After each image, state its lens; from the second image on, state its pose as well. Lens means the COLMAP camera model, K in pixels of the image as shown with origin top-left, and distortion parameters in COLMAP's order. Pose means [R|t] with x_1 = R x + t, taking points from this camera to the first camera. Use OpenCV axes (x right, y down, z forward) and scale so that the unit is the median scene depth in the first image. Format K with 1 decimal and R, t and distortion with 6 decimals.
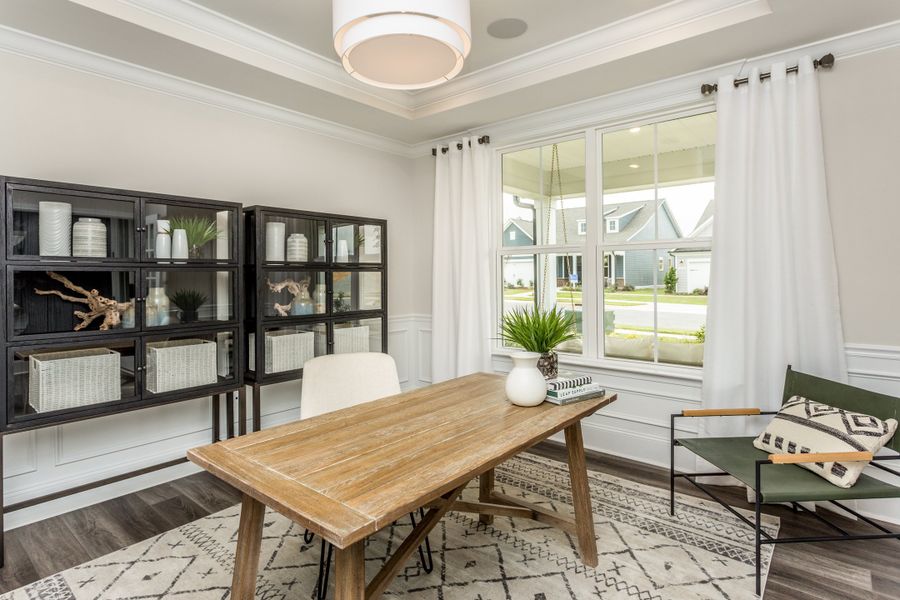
lens RADIAL K [[477.4, 0, 453.8], [0, 477.4, 300.1], [0, 0, 1]] dist [-0.001331, 0.000937]
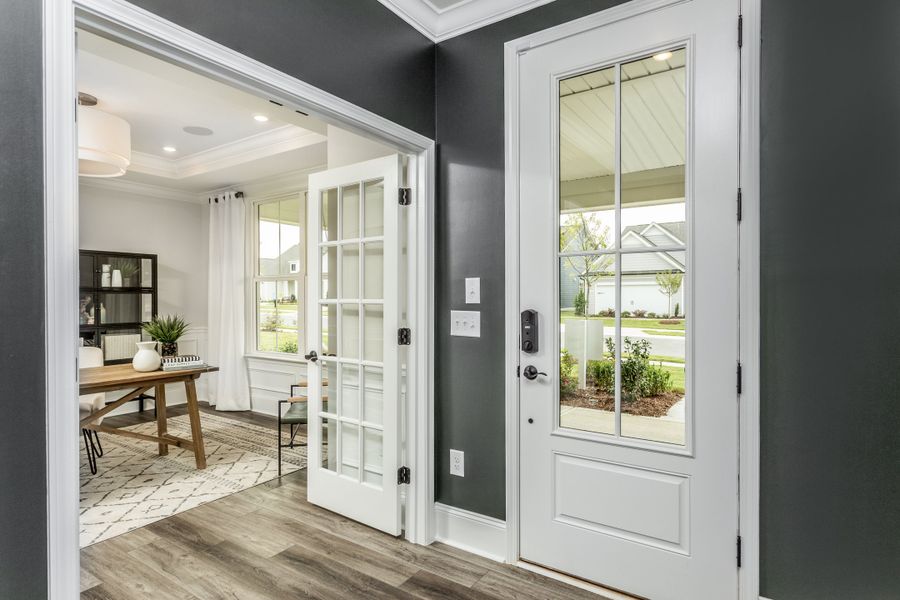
lens RADIAL K [[492.0, 0, 449.3], [0, 492.0, 323.4], [0, 0, 1]] dist [0.000676, 0.000302]
pose [[0.994997, -0.000599, 0.099906, 0.509589], [0.000484, 0.999999, 0.001178, 0.020803], [-0.099906, -0.001123, 0.994996, -0.422456]]
